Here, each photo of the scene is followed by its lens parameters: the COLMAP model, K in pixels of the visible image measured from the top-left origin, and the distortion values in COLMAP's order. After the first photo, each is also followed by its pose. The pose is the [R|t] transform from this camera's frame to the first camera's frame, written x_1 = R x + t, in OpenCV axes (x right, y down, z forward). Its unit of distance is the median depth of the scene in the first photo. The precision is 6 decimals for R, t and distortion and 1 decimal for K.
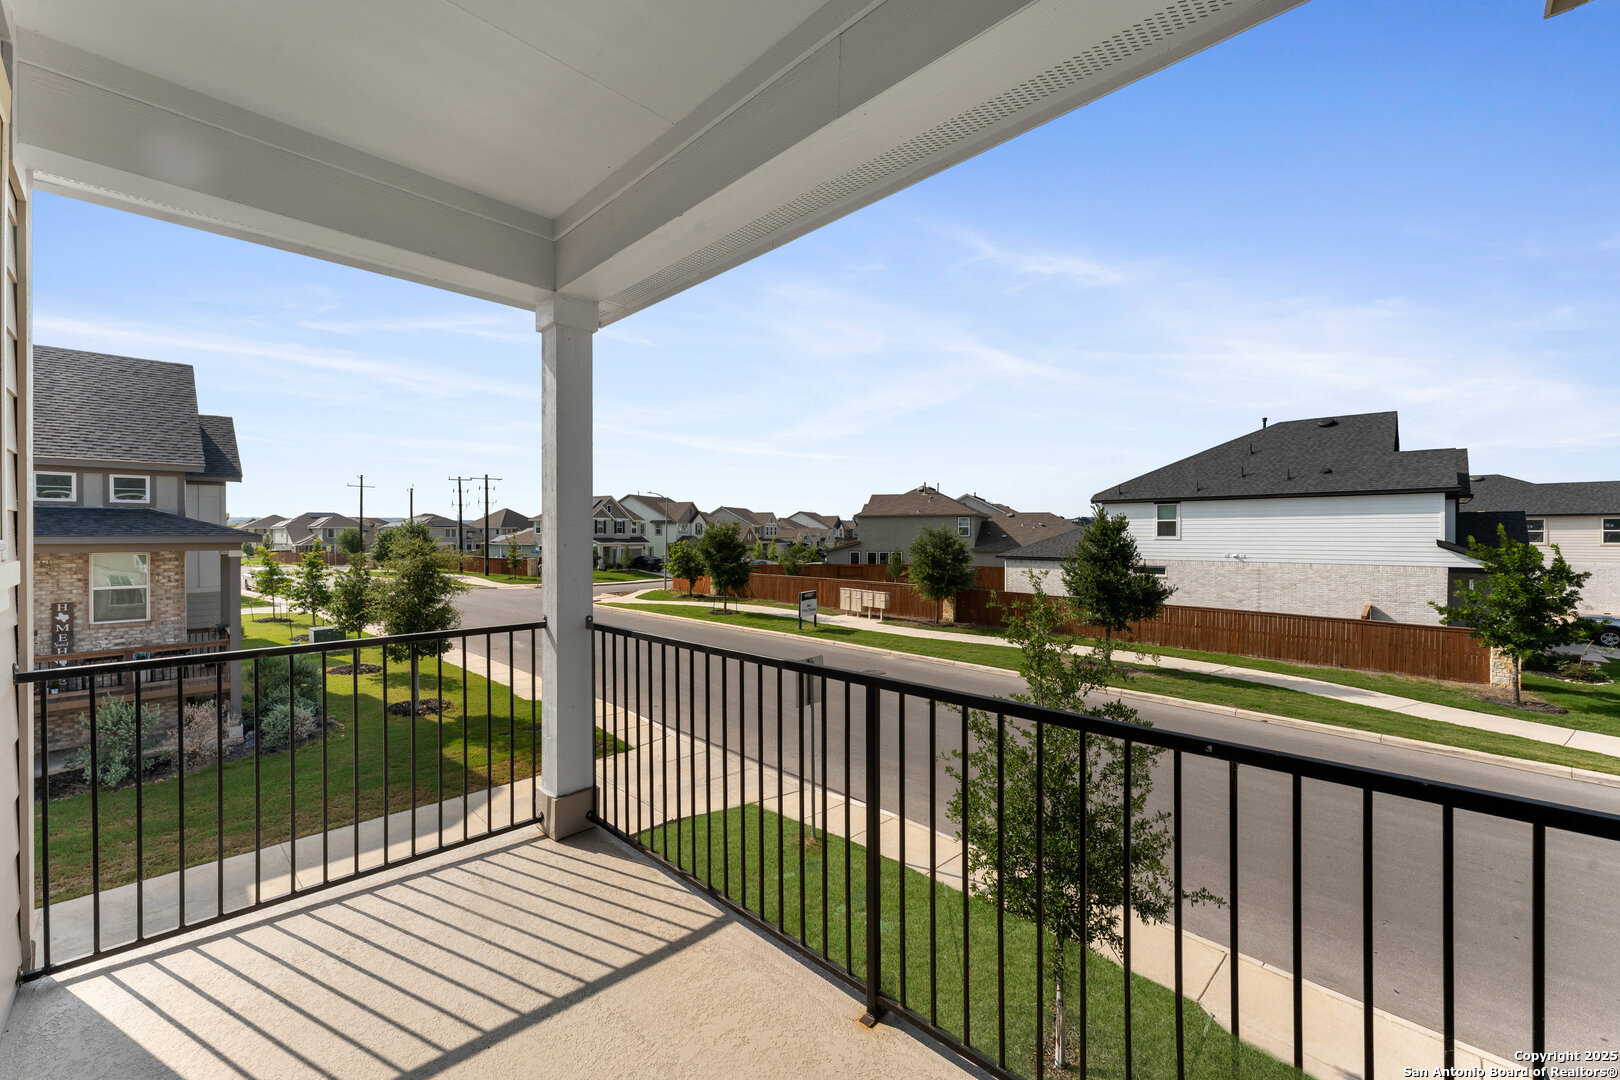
lens RADIAL K [[647.3, 0, 807.7], [0, 647.3, 542.6], [0, 0, 1]] dist [0.002942, 0.000451]
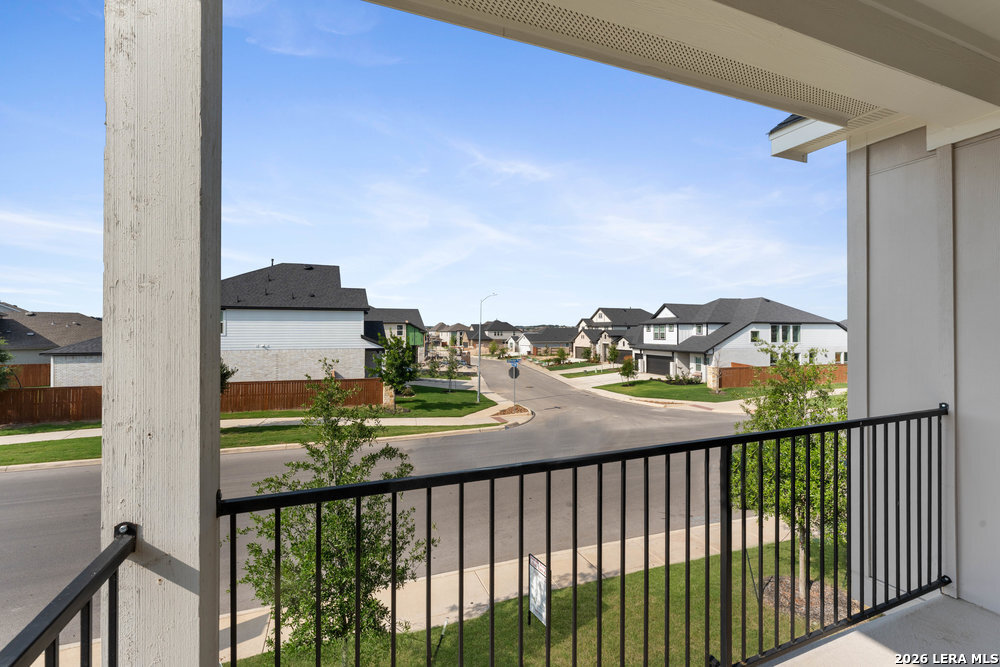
lens RADIAL K [[437.5, 0, 500.0], [0, 437.5, 333.5], [0, 0, 1]] dist [0.012842, 0.000020]
pose [[0.405234, -0.003945, 0.914204, -0.074304], [0.011805, 0.999930, -0.000917, -0.002071], [-0.914137, 0.011164, 0.405253, 0.076087]]
